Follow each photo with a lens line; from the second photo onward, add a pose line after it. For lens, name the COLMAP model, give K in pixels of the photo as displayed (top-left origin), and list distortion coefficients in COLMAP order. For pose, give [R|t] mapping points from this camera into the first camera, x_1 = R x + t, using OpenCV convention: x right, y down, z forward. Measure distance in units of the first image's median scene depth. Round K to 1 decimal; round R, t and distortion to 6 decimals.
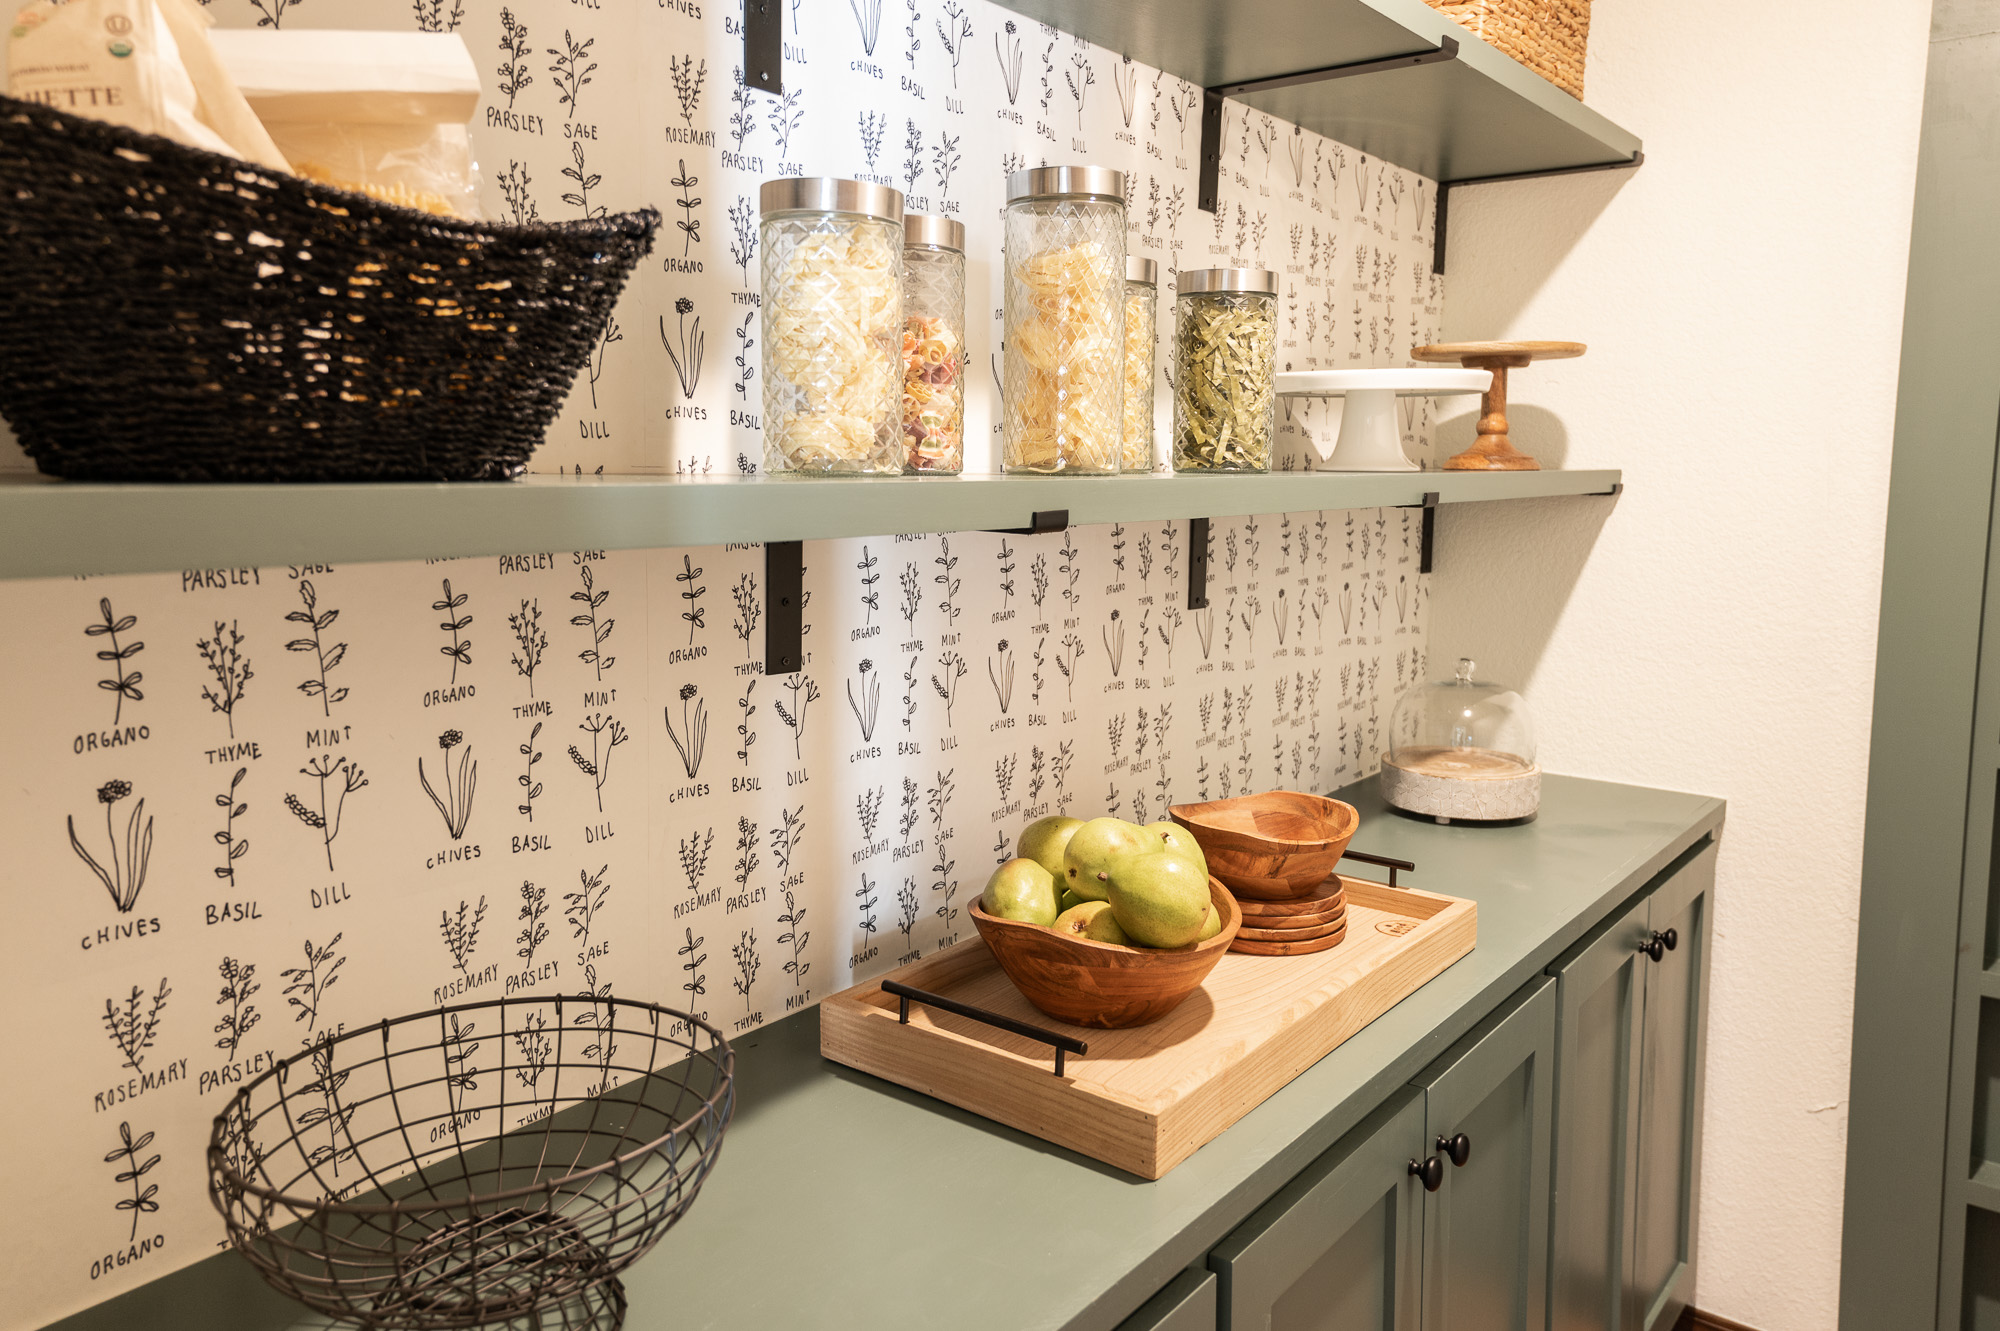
lens RADIAL K [[1473.4, 0, 996.5], [0, 1473.4, 617.1], [0, 0, 1]] dist [0.069504, 0.000321]
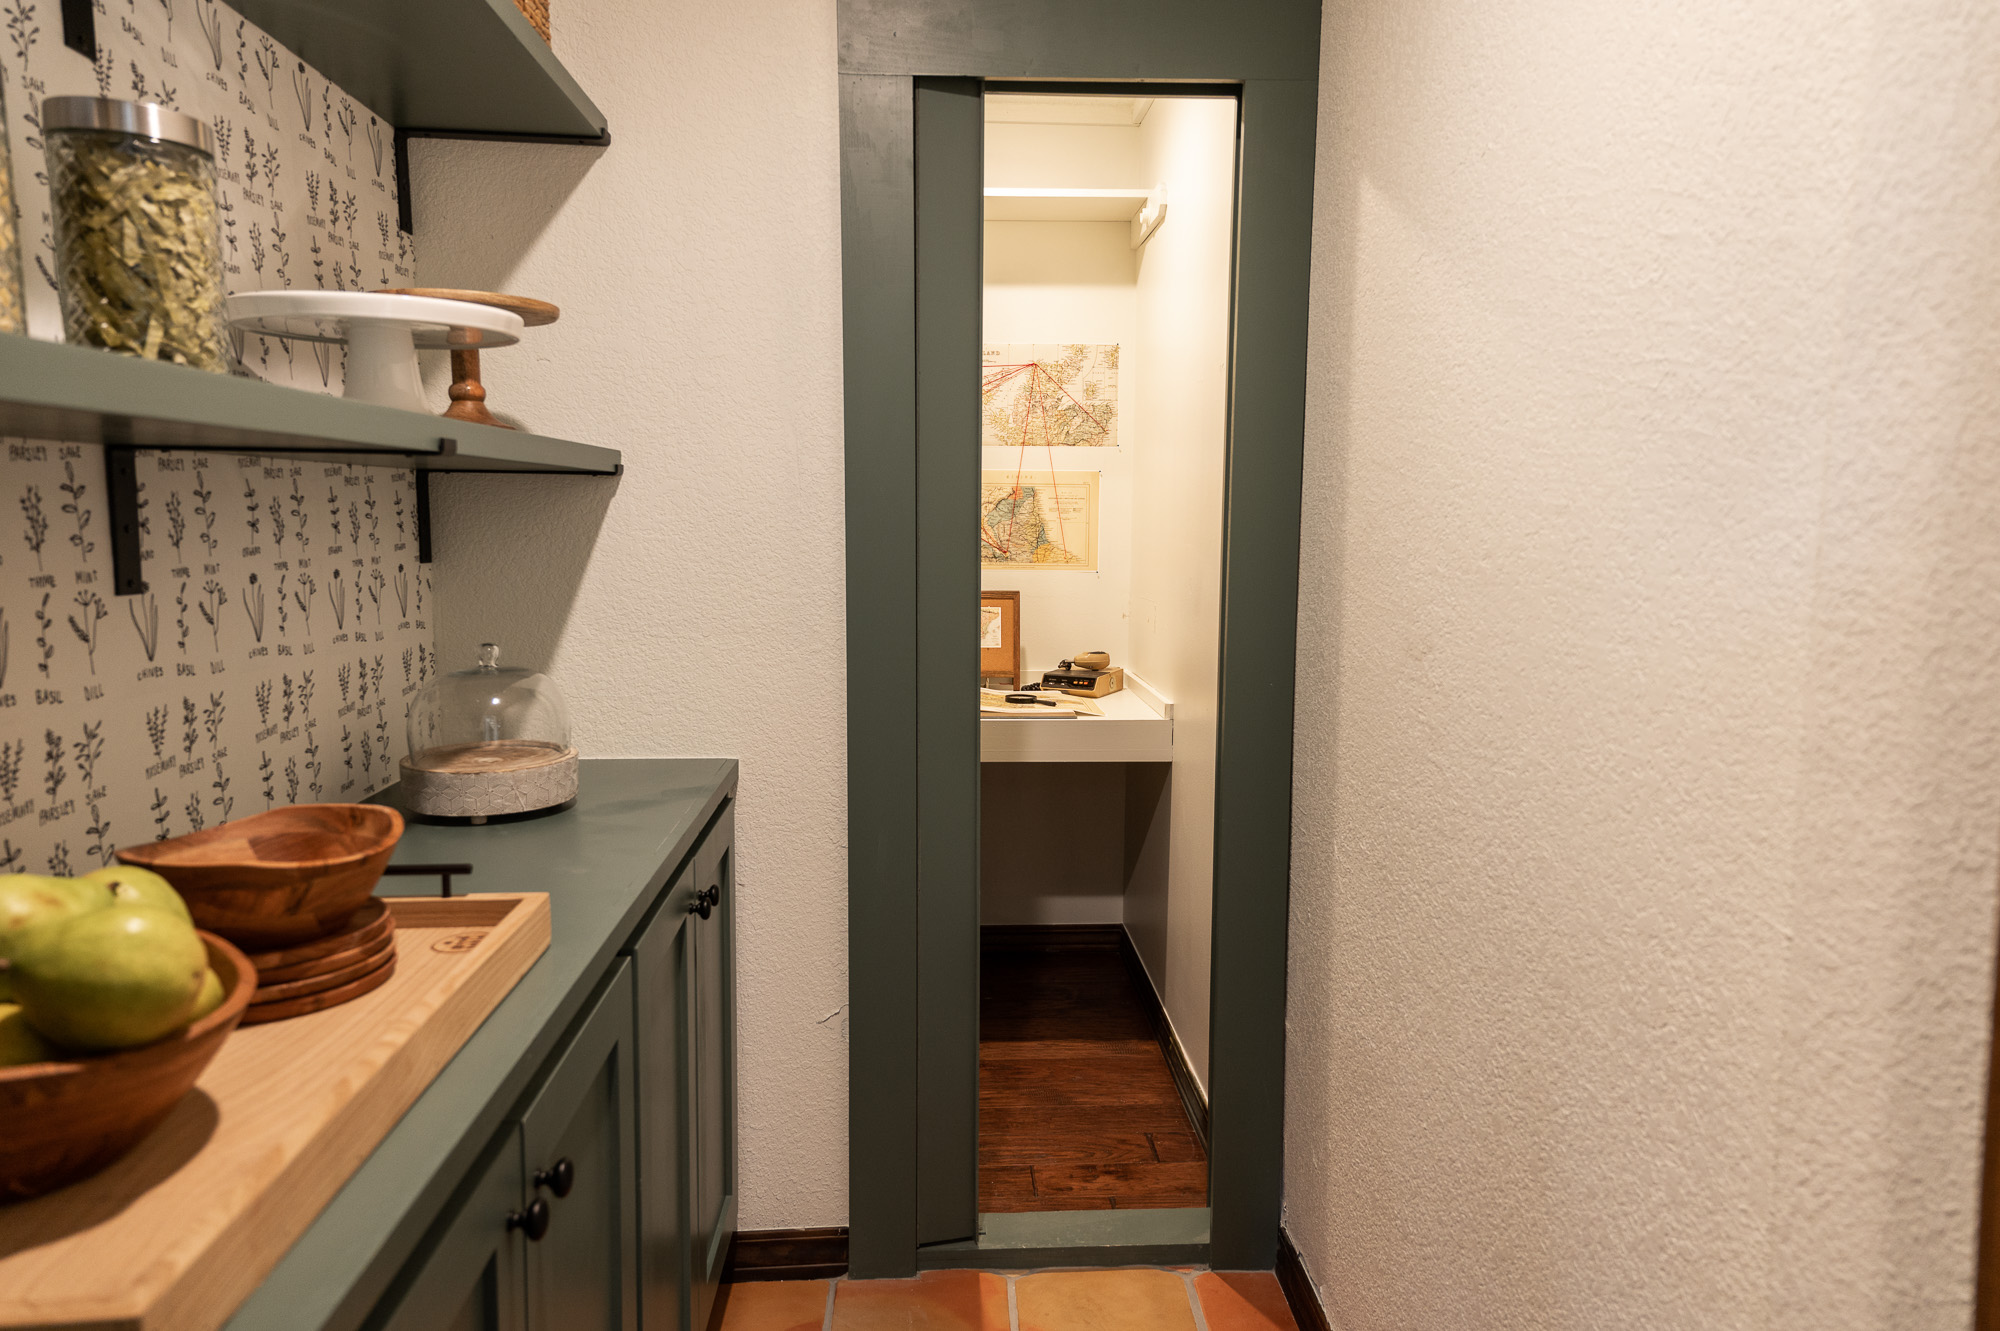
lens RADIAL K [[1295.9, 0, 1000.0], [0, 1295.9, 665.5], [0, 0, 1]] dist [0.059952, -0.005233]
pose [[0.745727, -0.080017, 0.661429, 0.017526], [0.076803, 0.996468, 0.033957, 0.048815], [-0.661810, 0.025477, 0.749239, 0.226564]]
